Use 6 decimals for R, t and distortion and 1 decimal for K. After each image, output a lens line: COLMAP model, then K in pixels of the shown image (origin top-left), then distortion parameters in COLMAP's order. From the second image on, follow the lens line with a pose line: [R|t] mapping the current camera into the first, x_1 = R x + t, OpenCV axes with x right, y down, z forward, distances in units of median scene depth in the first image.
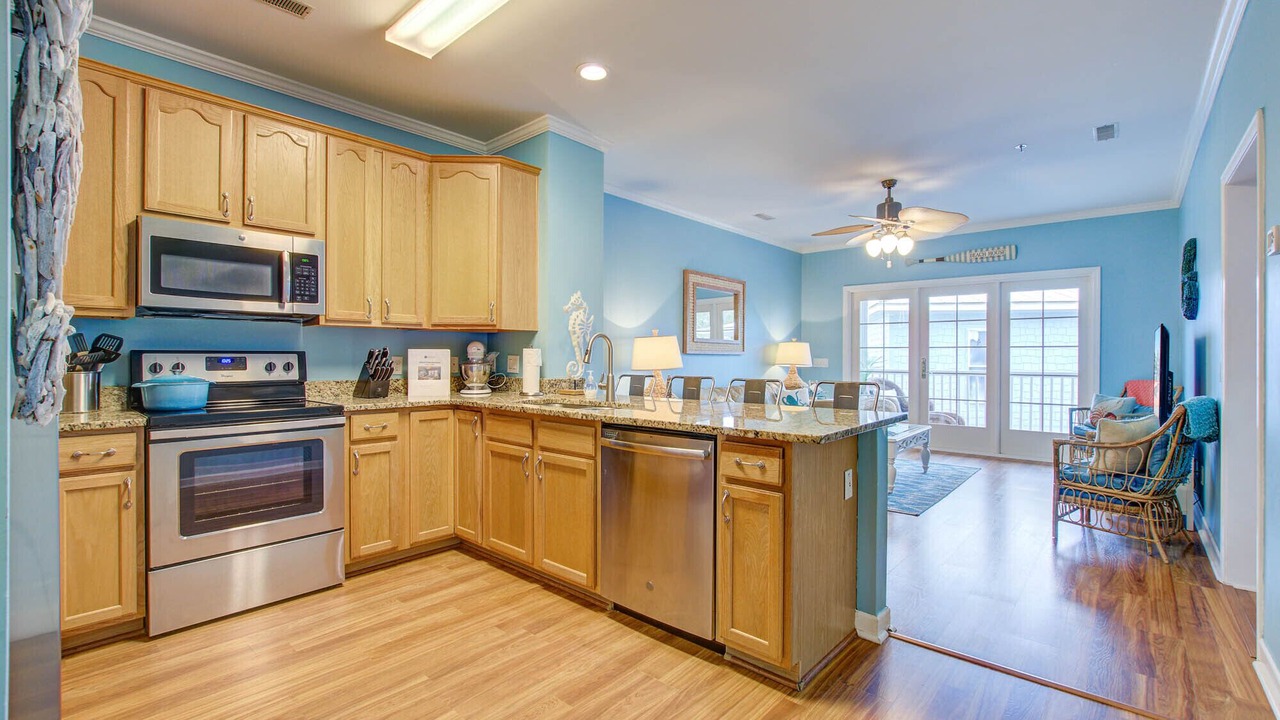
lens RADIAL K [[565.2, 0, 643.6], [0, 565.2, 363.2], [0, 0, 1]] dist [-0.012099, -0.000055]
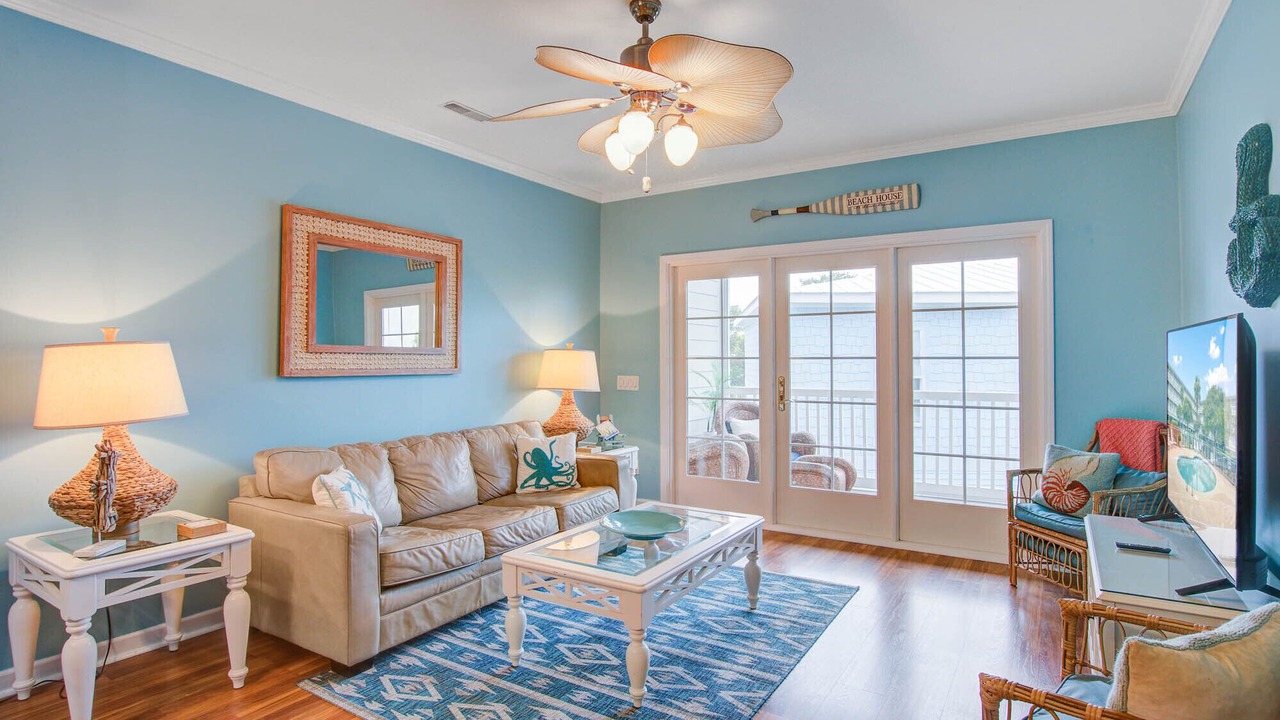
lens RADIAL K [[660.0, 0, 643.1], [0, 660.0, 355.5], [0, 0, 1]] dist [-0.025839, 0.000280]
pose [[0.987910, -0.003828, 0.154979, 0.265744], [0.006637, 0.999823, -0.017612, -0.021710], [-0.154884, 0.018428, 0.987761, 0.363865]]
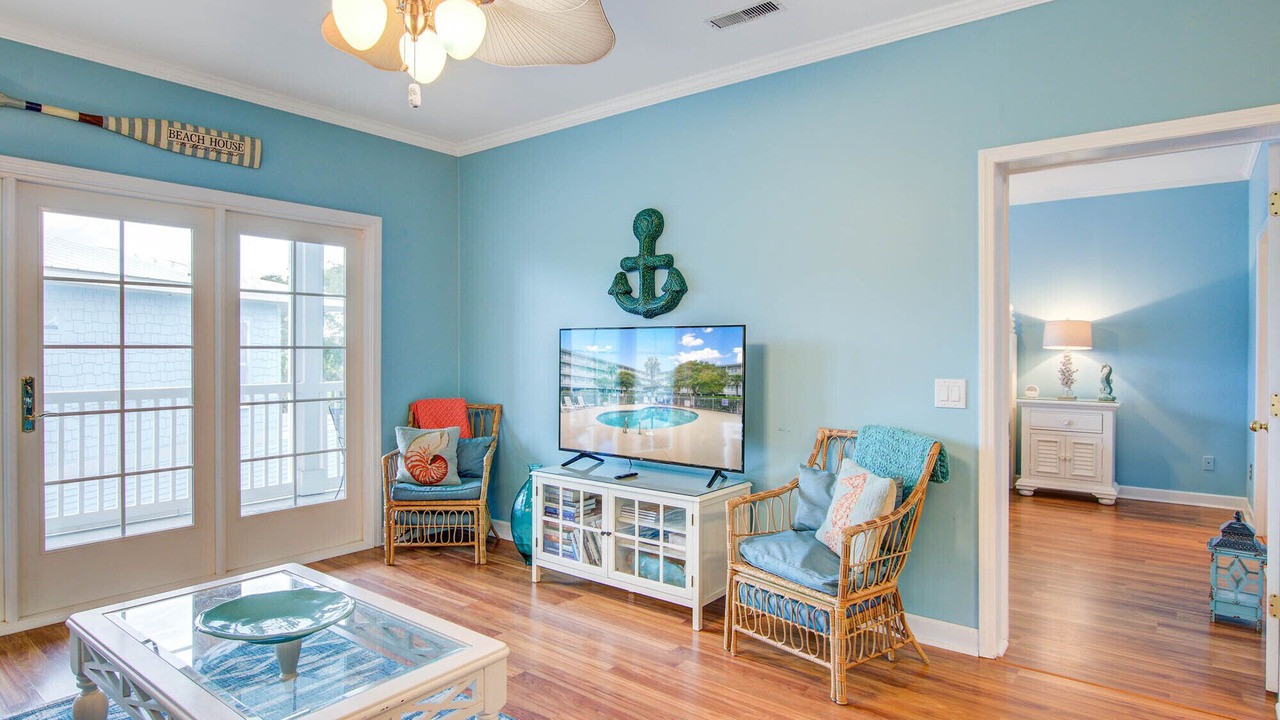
lens RADIAL K [[720.0, 0, 630.8], [0, 720.0, 355.8], [0, 0, 1]] dist [0.002512, 0.000986]
pose [[-0.050092, -0.011372, 0.998680, 0.014095], [0.013605, 0.999835, 0.012068, -0.024573], [-0.998652, 0.014192, -0.049929, 0.687734]]
